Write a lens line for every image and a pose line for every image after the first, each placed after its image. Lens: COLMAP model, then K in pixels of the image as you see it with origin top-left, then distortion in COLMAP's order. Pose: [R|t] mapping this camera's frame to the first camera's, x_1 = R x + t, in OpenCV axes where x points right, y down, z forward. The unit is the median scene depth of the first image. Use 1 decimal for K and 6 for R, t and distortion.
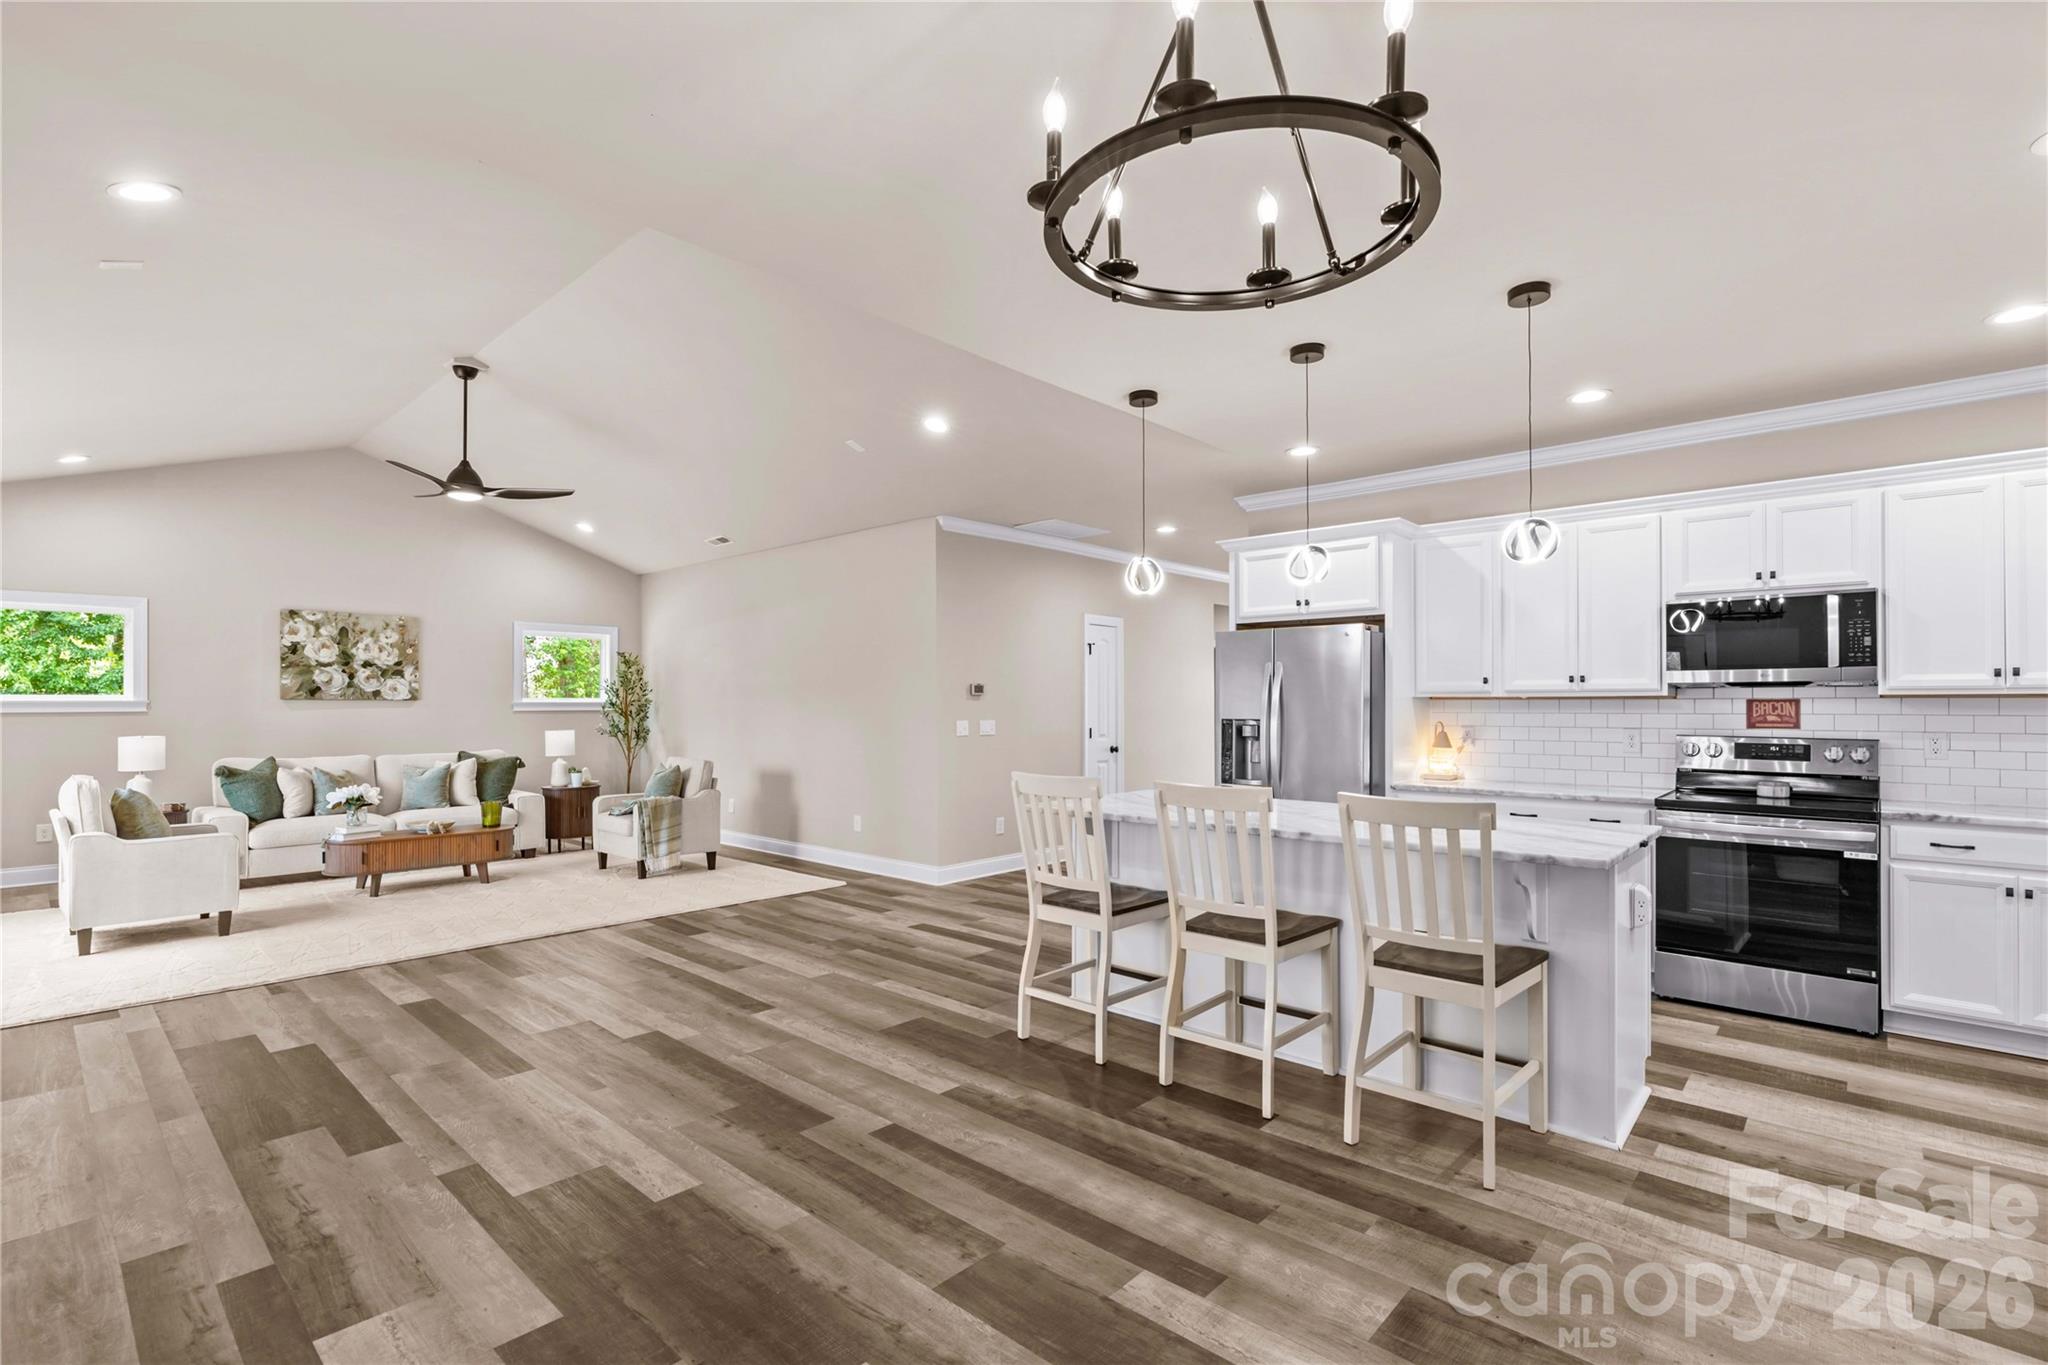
lens RADIAL K [[942.5, 0, 1020.4], [0, 942.5, 692.7], [0, 0, 1]] dist [-0.017684, 0.006977]
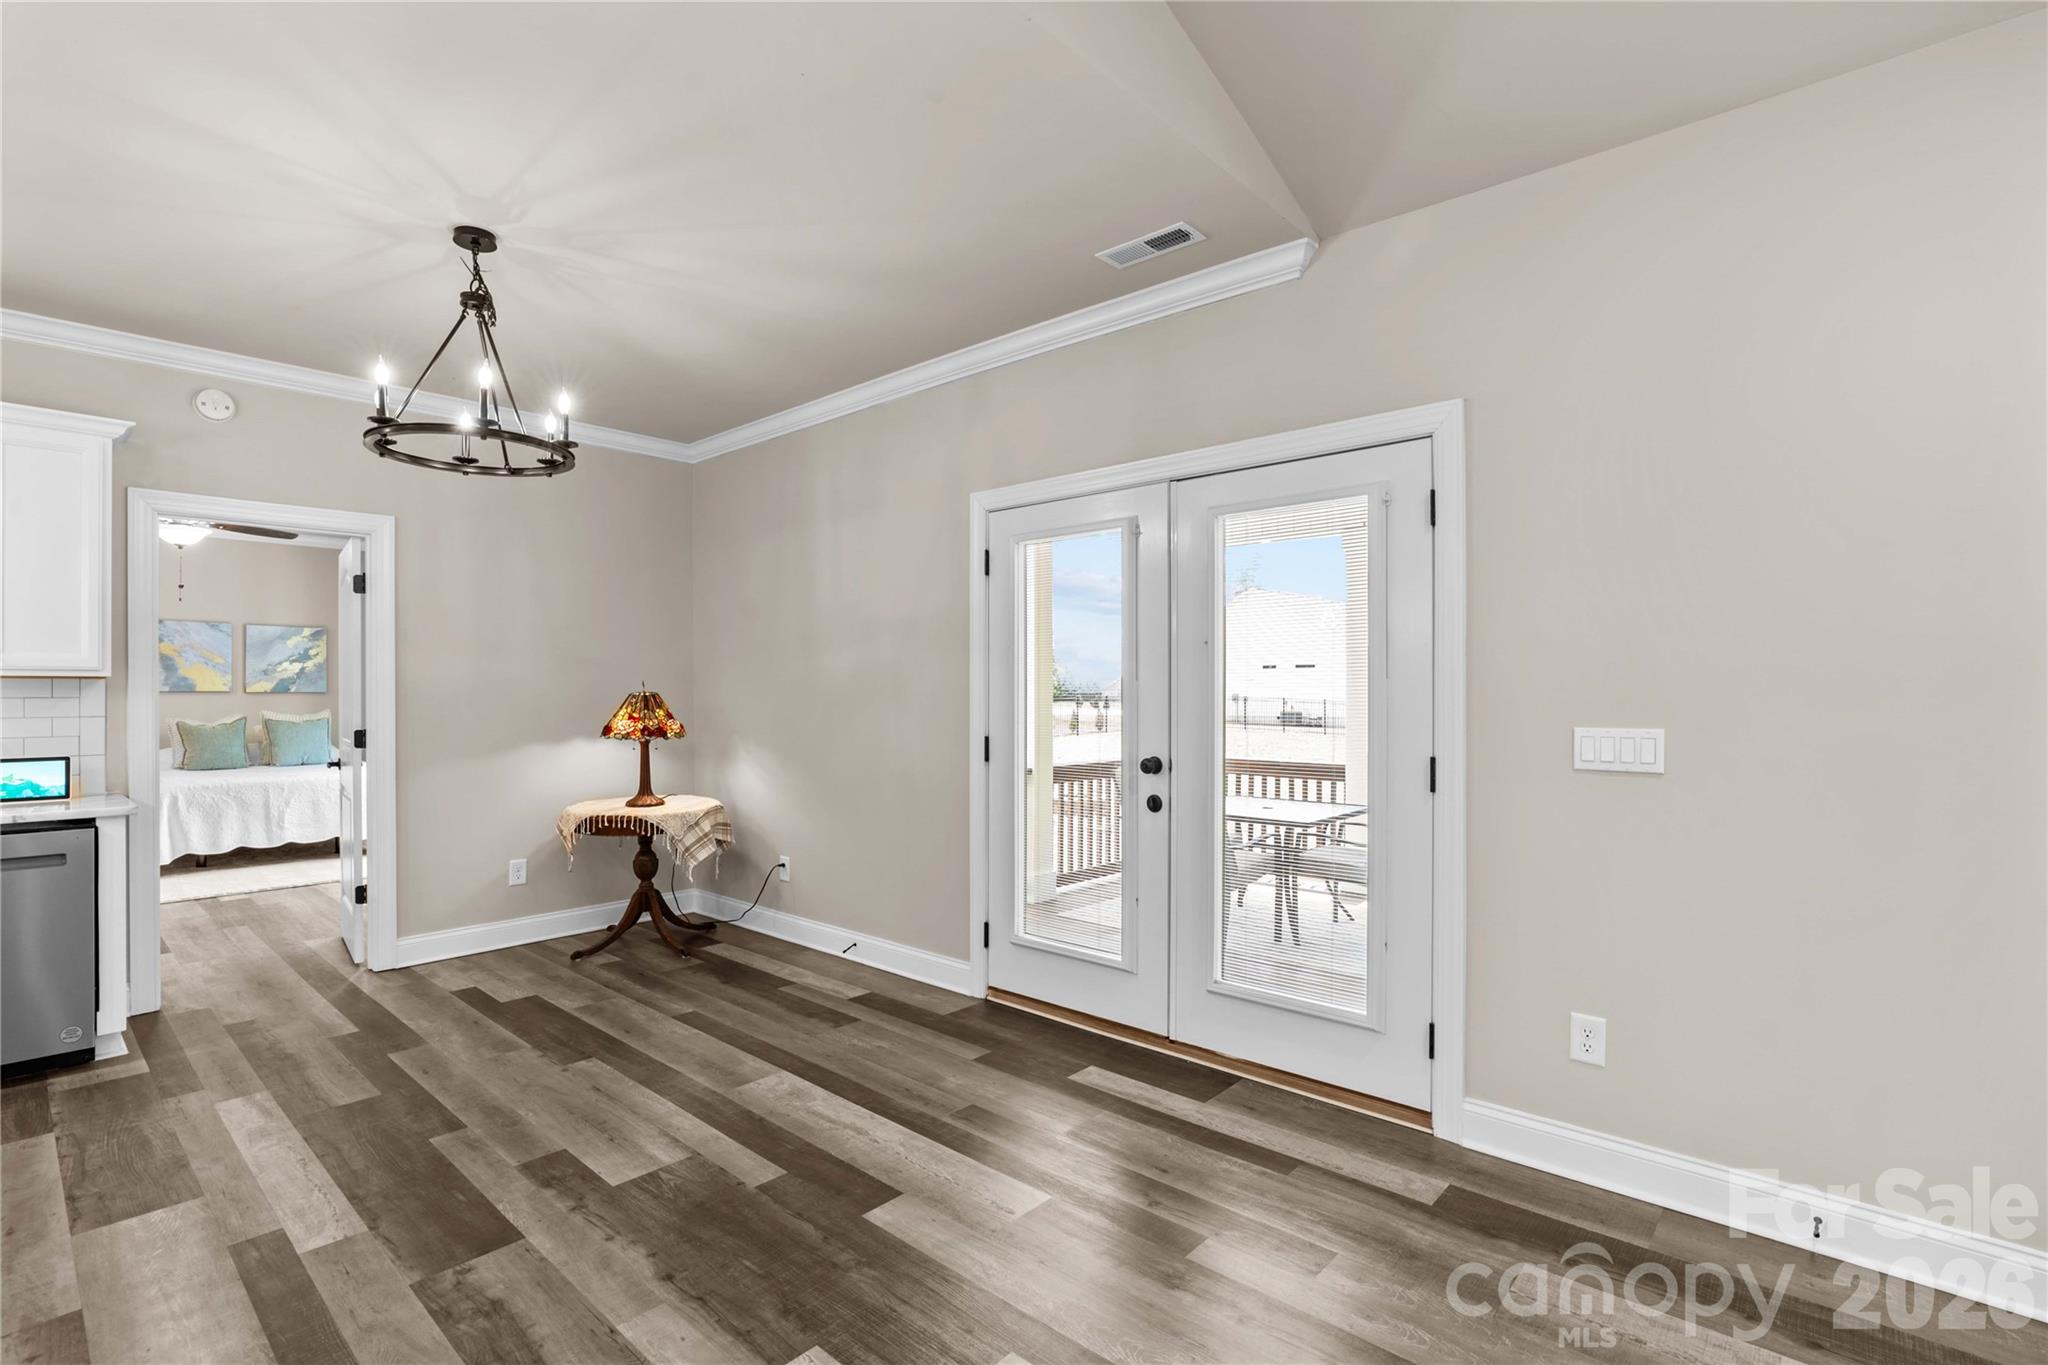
lens RADIAL K [[942.5, 0, 1012.3], [0, 942.5, 695.7], [0, 0, 1]] dist [-0.017684, 0.006977]
pose [[-0.999973, -0.002149, -0.007036, -0.278635], [-0.002092, 0.999966, -0.008001, 0.015076], [0.007053, -0.007986, -0.999943, 0.906391]]
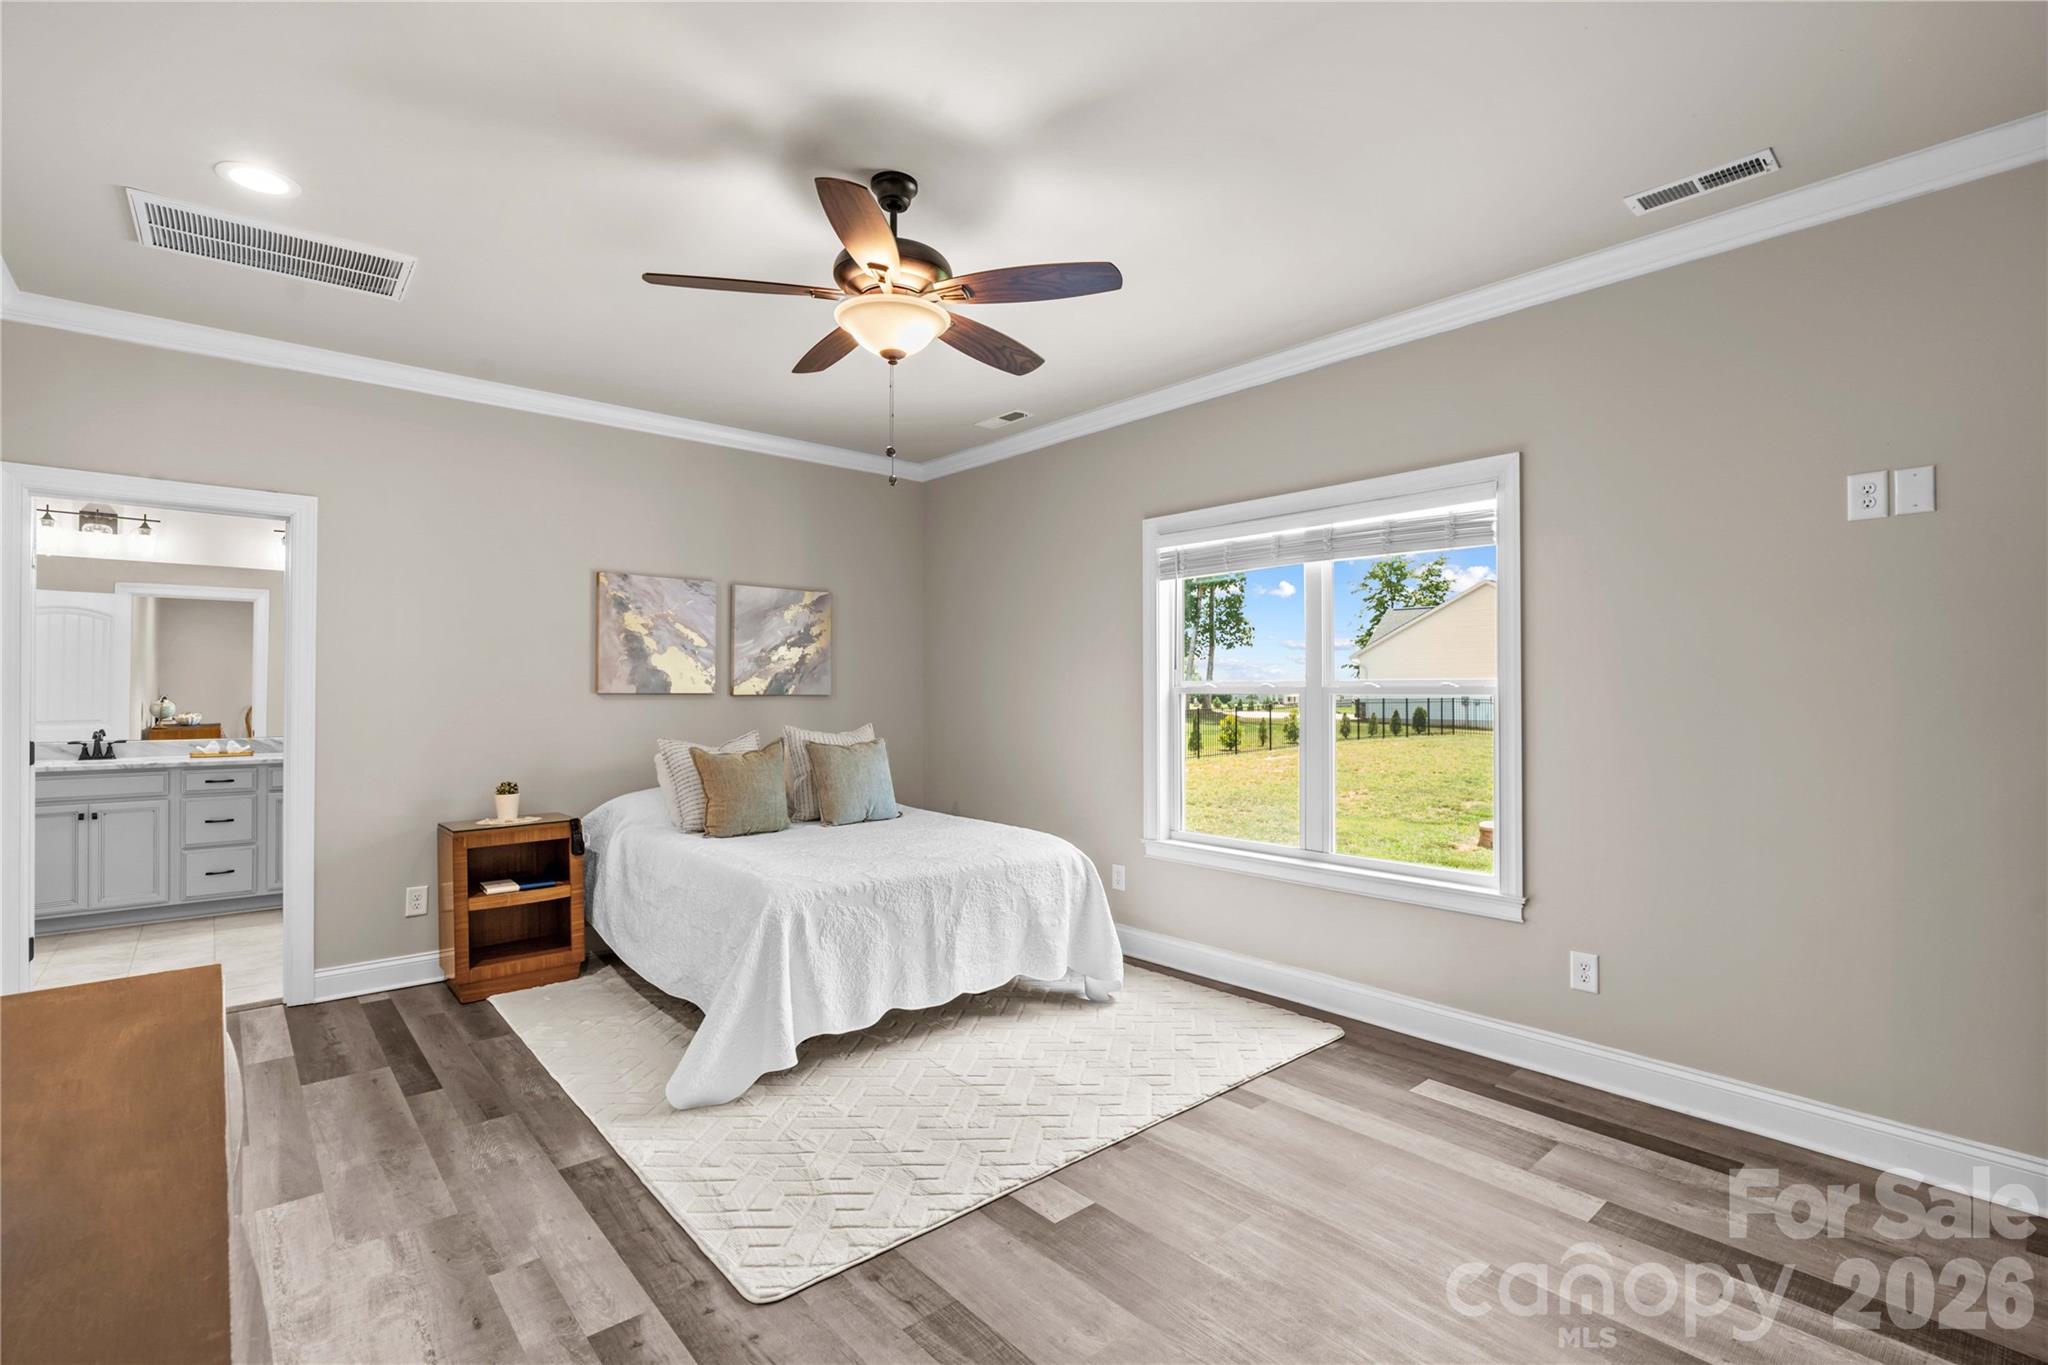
lens RADIAL K [[942.5, 0, 1024.7], [0, 942.5, 689.0], [0, 0, 1]] dist [-0.017684, 0.006977]
pose [[-0.993596, -0.000200, 0.112990, 0.684303], [-0.002275, 0.999831, -0.018241, 0.009567], [-0.112968, -0.018382, -0.993429, 0.181171]]
